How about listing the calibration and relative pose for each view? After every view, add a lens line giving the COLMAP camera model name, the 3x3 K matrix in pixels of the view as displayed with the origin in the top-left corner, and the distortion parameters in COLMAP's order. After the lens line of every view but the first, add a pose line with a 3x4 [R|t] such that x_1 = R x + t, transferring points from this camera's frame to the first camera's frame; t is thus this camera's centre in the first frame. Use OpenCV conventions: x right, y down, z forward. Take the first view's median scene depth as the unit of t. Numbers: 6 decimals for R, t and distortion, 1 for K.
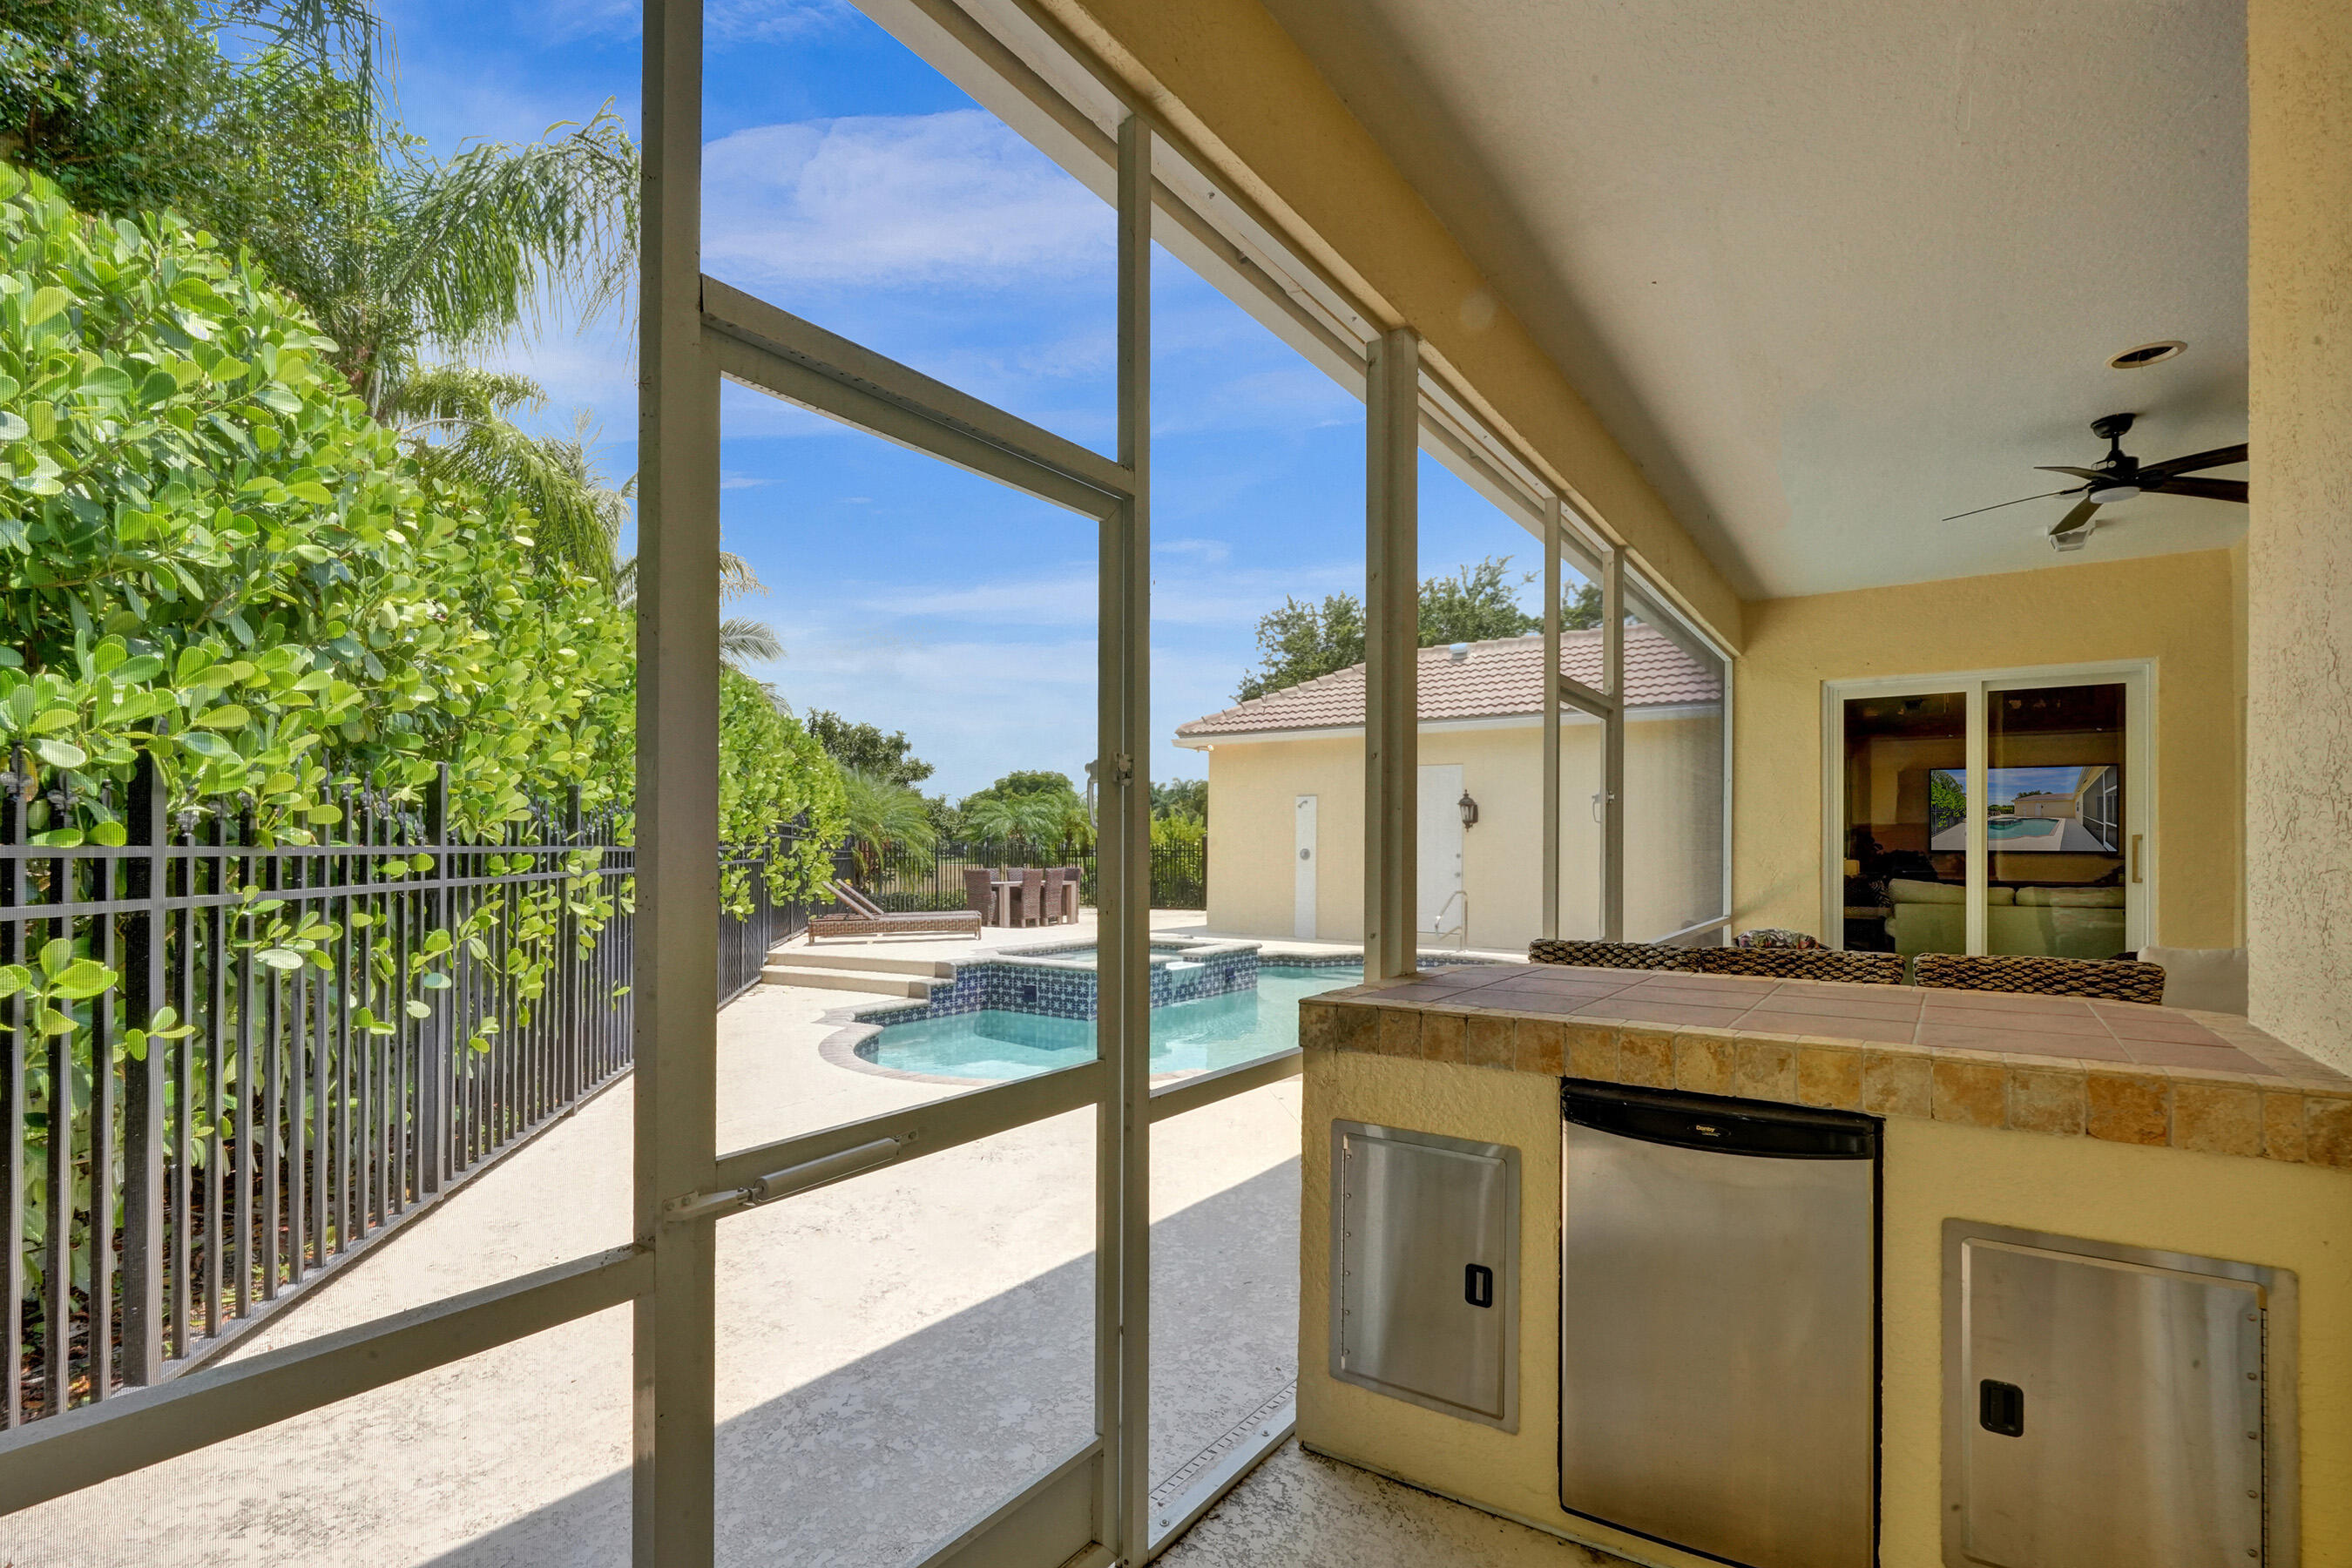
lens RADIAL K [[1101.5, 0, 1176.2], [0, 1101.5, 809.6], [0, 0, 1]] dist [-0.066495, 0.024199]
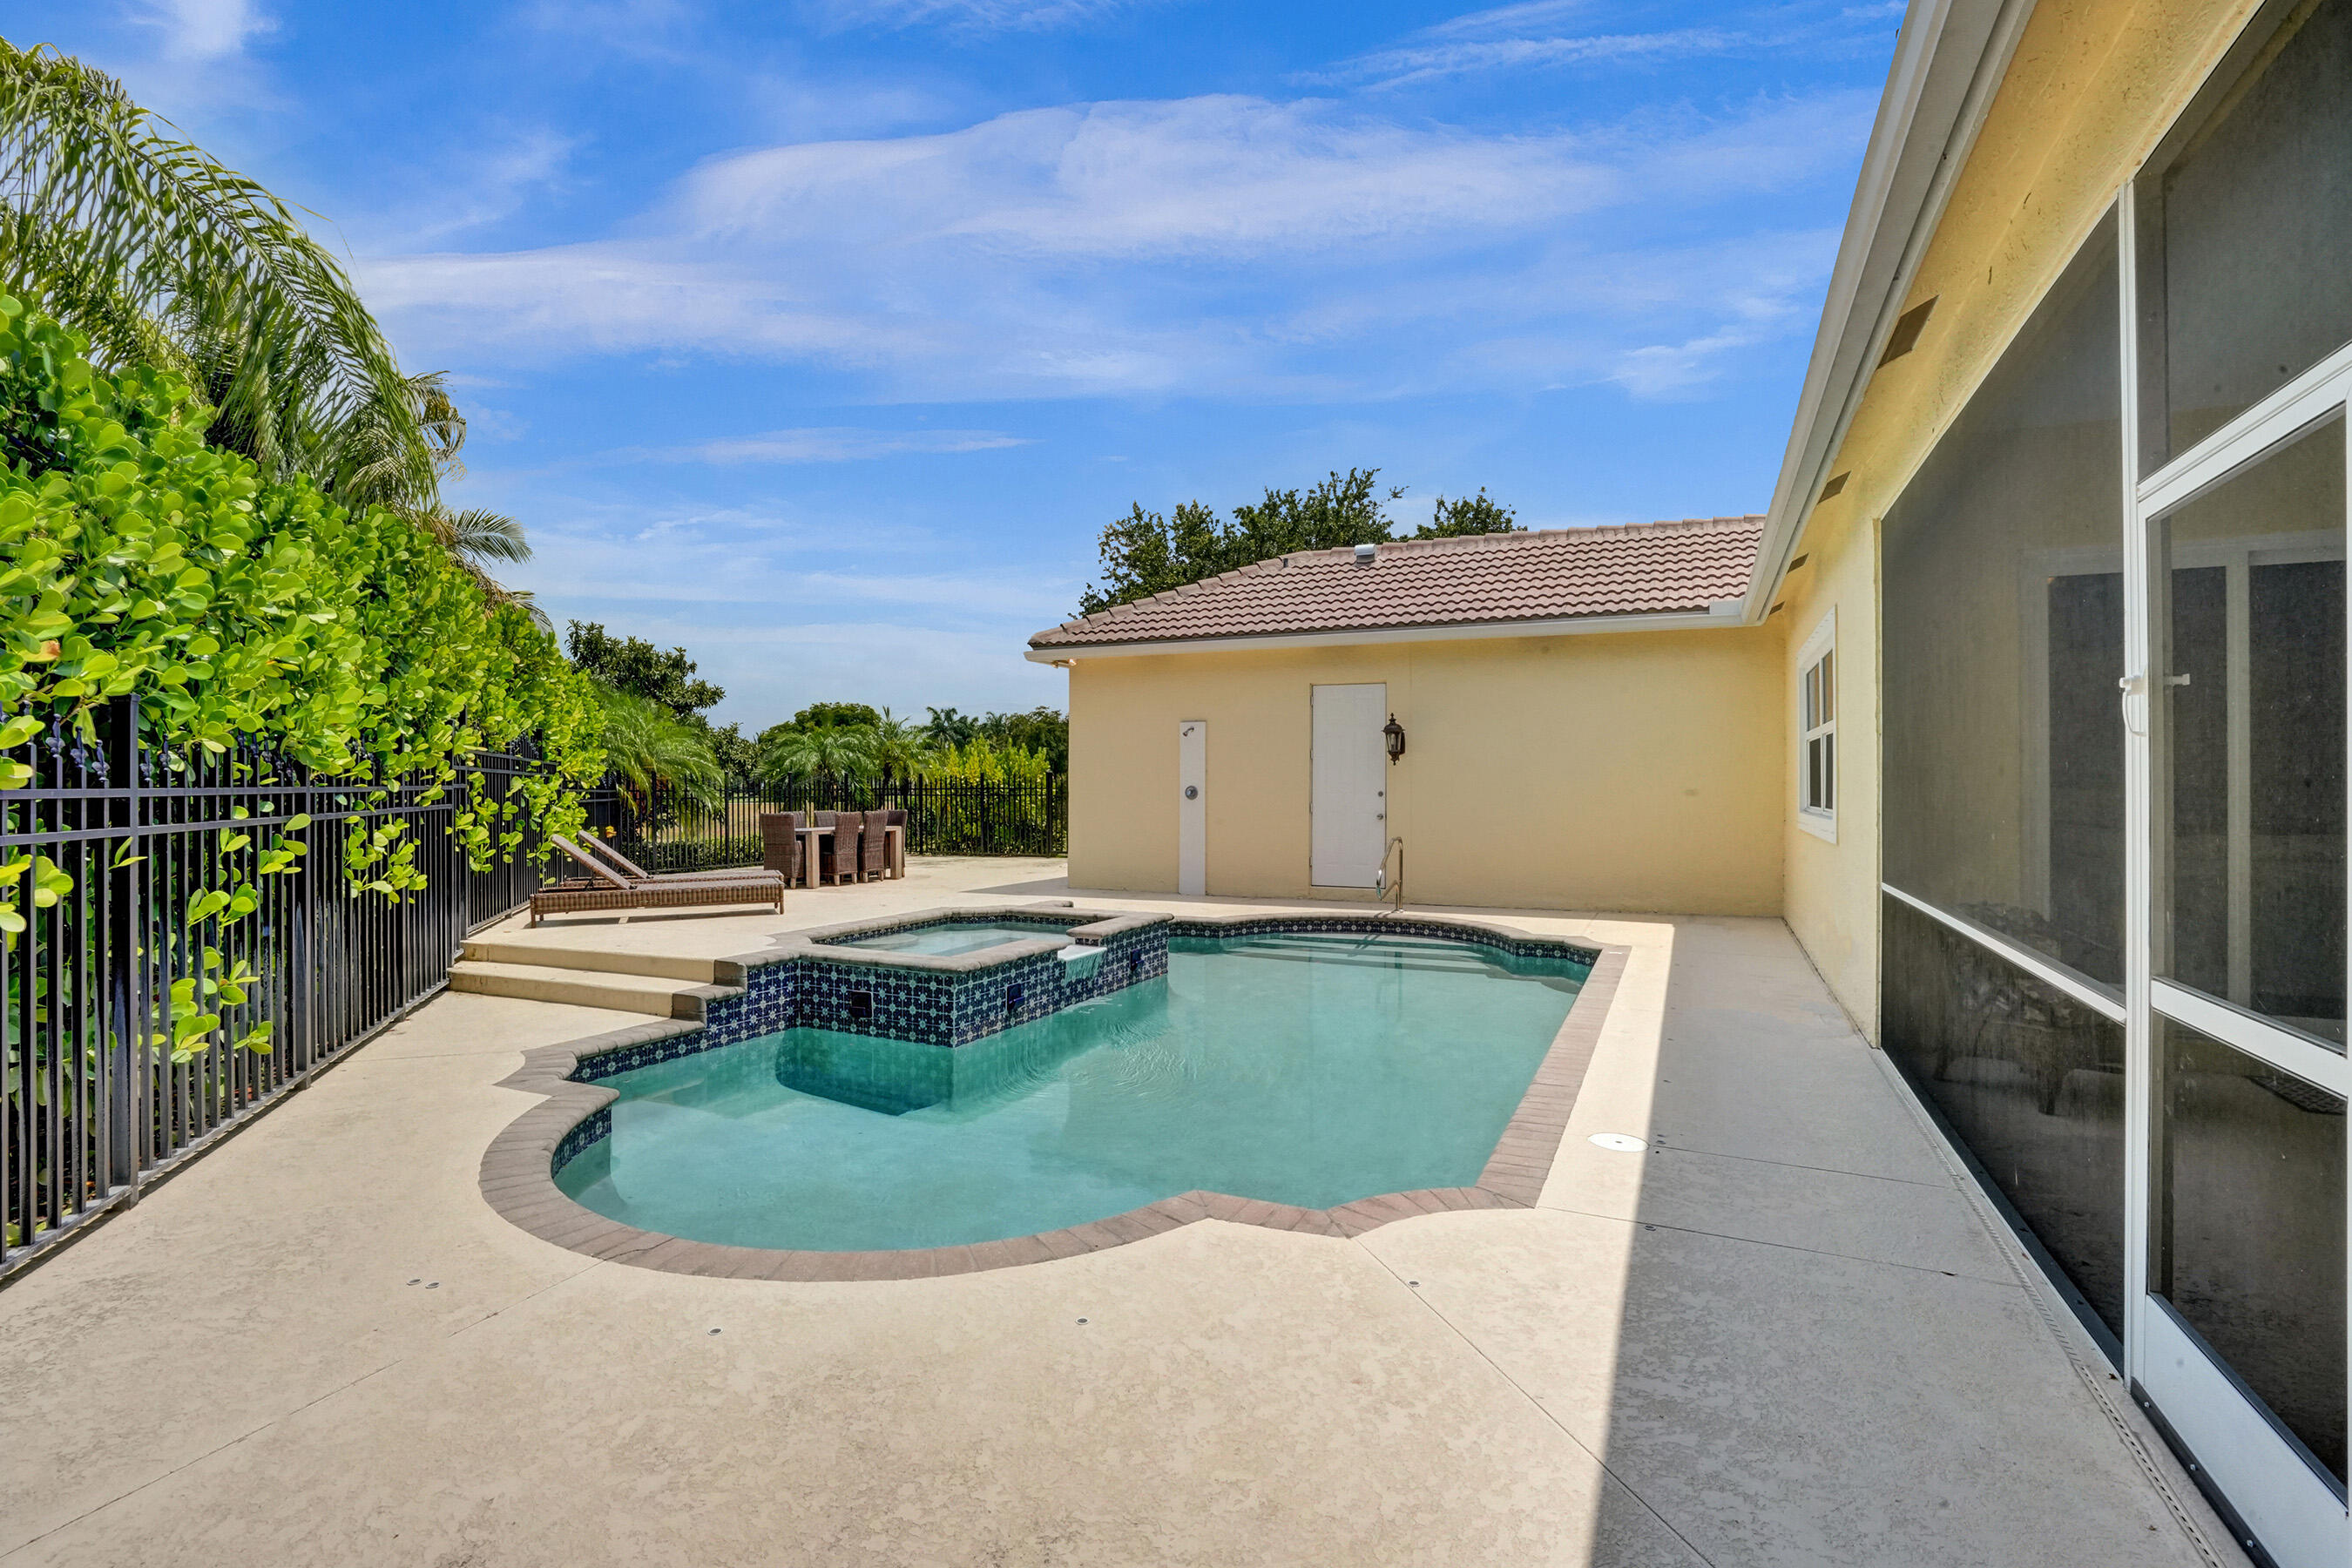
lens RADIAL K [[1109.3, 0, 1167.3], [0, 1109.3, 777.1], [0, 0, 1]] dist [-0.083678, 0.000123]
pose [[0.986683, -0.001649, 0.162647, -0.034750], [-0.002942, 0.999604, 0.027985, 0.005972], [-0.162629, -0.028091, 0.986287, 0.189317]]
